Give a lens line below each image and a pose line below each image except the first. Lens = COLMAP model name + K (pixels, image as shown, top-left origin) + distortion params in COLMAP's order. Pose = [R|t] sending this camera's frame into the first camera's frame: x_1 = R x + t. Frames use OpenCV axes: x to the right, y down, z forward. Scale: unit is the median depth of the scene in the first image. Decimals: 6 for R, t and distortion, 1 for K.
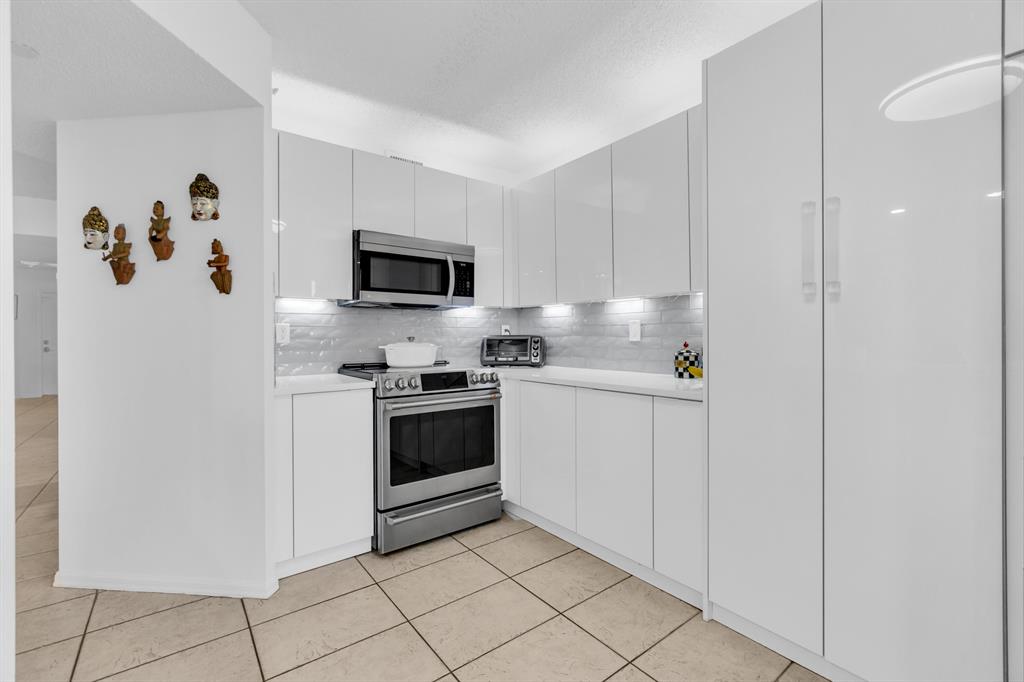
lens RADIAL K [[442.2, 0, 503.1], [0, 442.2, 337.4], [0, 0, 1]] dist [-0.004988, 0.000426]
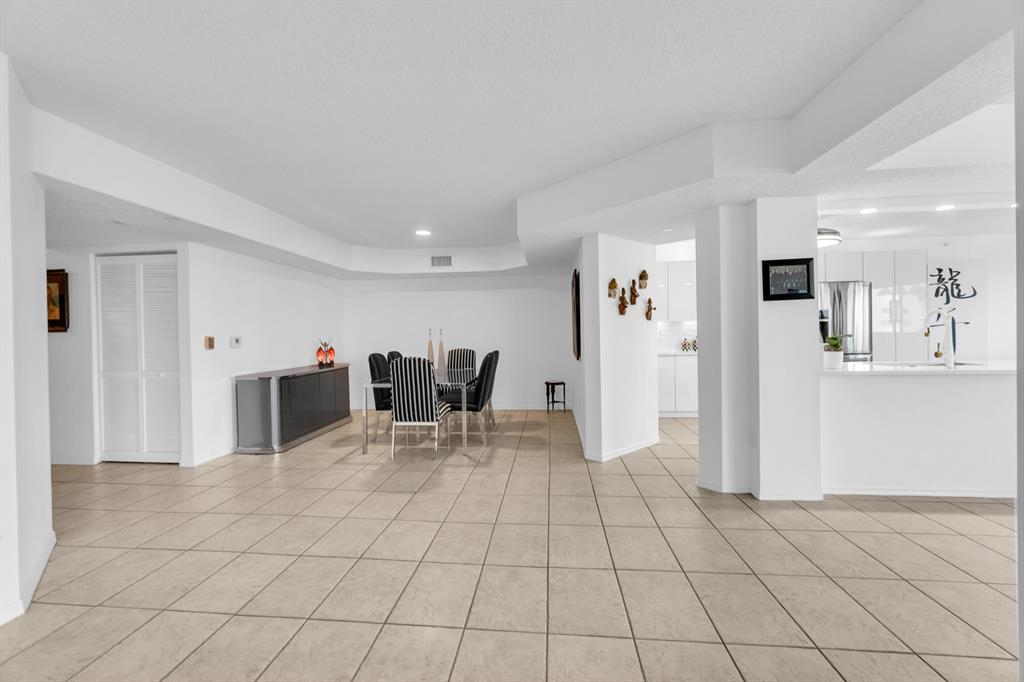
lens RADIAL K [[442.2, 0, 503.1], [0, 442.2, 337.4], [0, 0, 1]] dist [-0.004988, 0.000426]
pose [[0.683559, -0.012562, 0.729788, -2.157734], [0.015430, 0.999877, 0.002759, -0.016471], [-0.729733, 0.009374, 0.683668, -0.058715]]
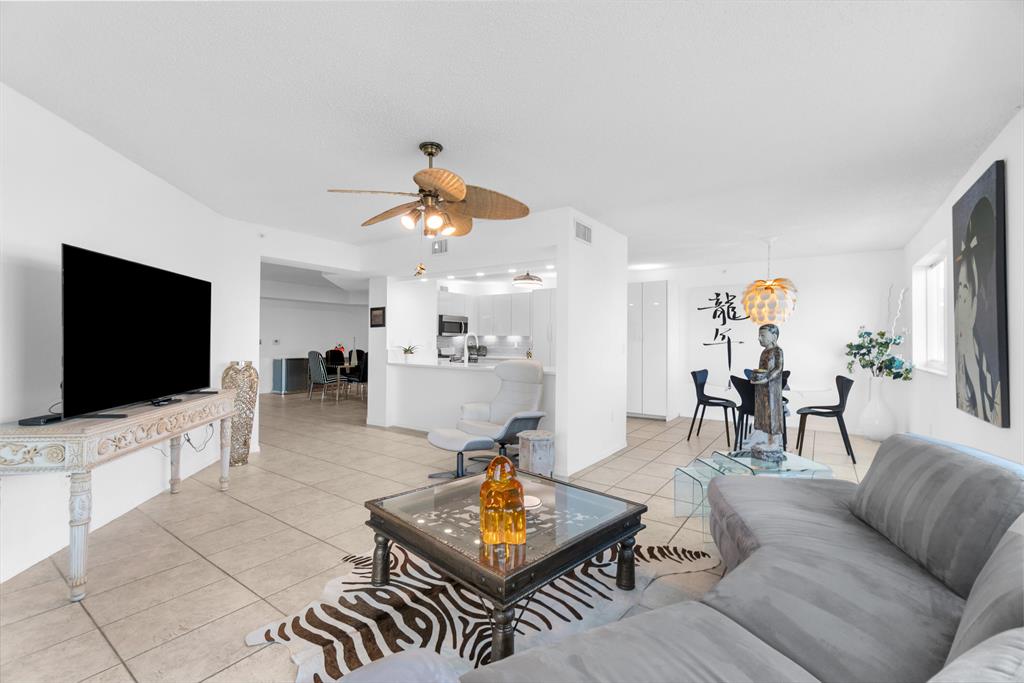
lens RADIAL K [[442.2, 0, 503.1], [0, 442.2, 337.9], [0, 0, 1]] dist [-0.004988, 0.000426]
pose [[0.956481, 0.018110, 0.291232, -0.818822], [-0.014671, 0.999795, -0.013985, -0.019660], [-0.291425, 0.009104, 0.956550, -2.318612]]
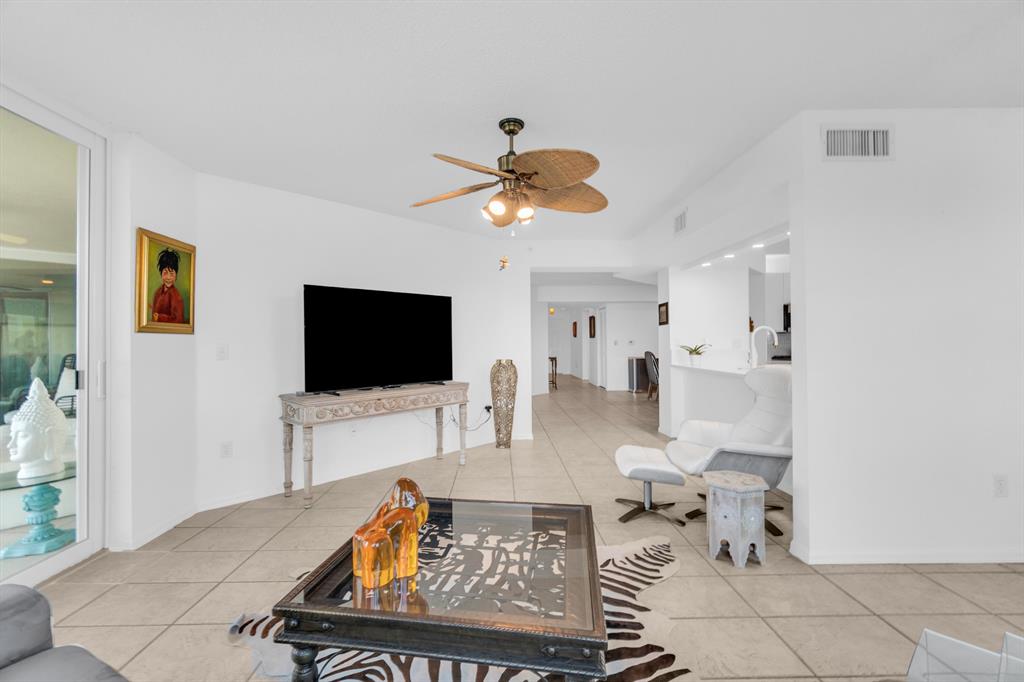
lens RADIAL K [[442.2, 0, 503.1], [0, 442.2, 337.4], [0, 0, 1]] dist [-0.004988, 0.000426]
pose [[0.804495, -0.005623, -0.593933, -0.117549], [0.000630, 0.999963, -0.008614, -0.023106], [0.593959, 0.006556, 0.804469, -2.020944]]
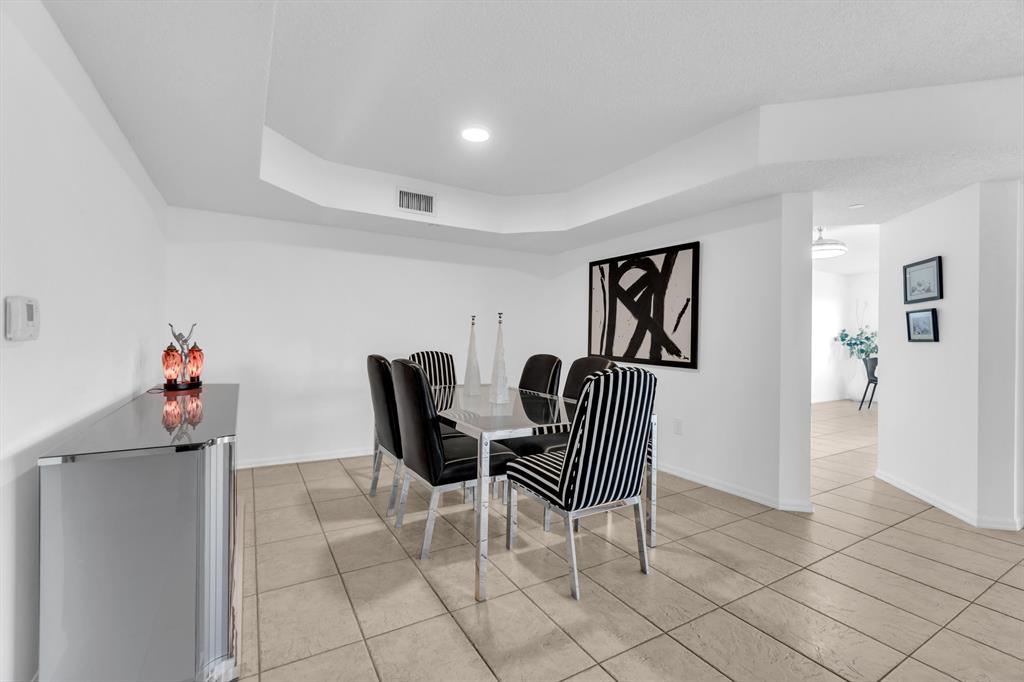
lens RADIAL K [[442.2, 0, 503.1], [0, 442.2, 337.4], [0, 0, 1]] dist [-0.004988, 0.000426]
pose [[0.121230, 0.008453, 0.992588, -1.983905], [-0.011151, 0.999912, -0.007153, 0.010231], [-0.992562, -0.010201, 0.121314, 1.406512]]
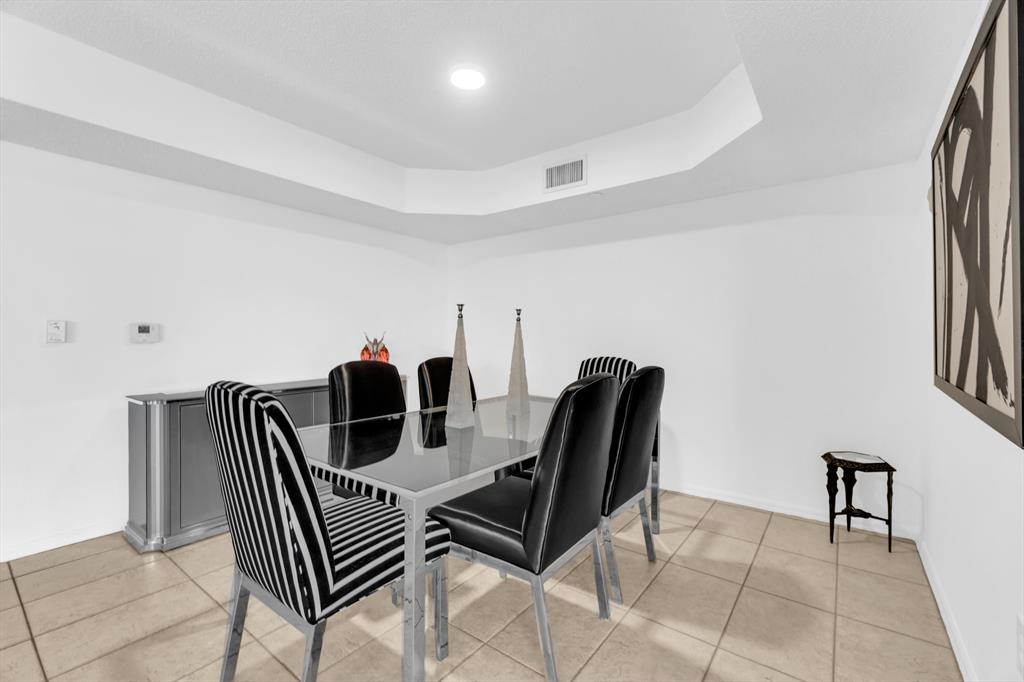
lens RADIAL K [[442.2, 0, 503.1], [0, 442.2, 337.4], [0, 0, 1]] dist [-0.004988, 0.000426]
pose [[0.964732, 0.005340, 0.263180, -1.063887], [-0.003360, 0.999963, -0.007972, 0.008945], [-0.263213, 0.006806, 0.964714, 0.764546]]
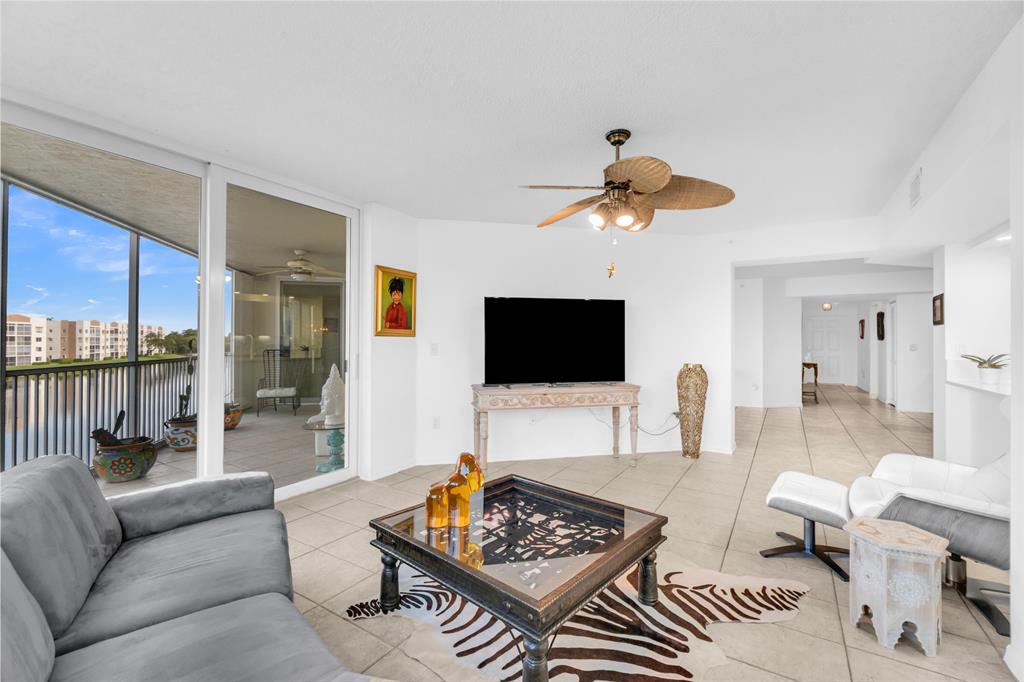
lens RADIAL K [[442.2, 0, 503.1], [0, 442.2, 337.4], [0, 0, 1]] dist [-0.004988, 0.000426]
pose [[0.342690, -0.000381, -0.939448, 0.175643], [-0.009941, 0.999942, -0.004032, -0.036548], [0.939396, 0.010721, 0.342667, -1.813469]]
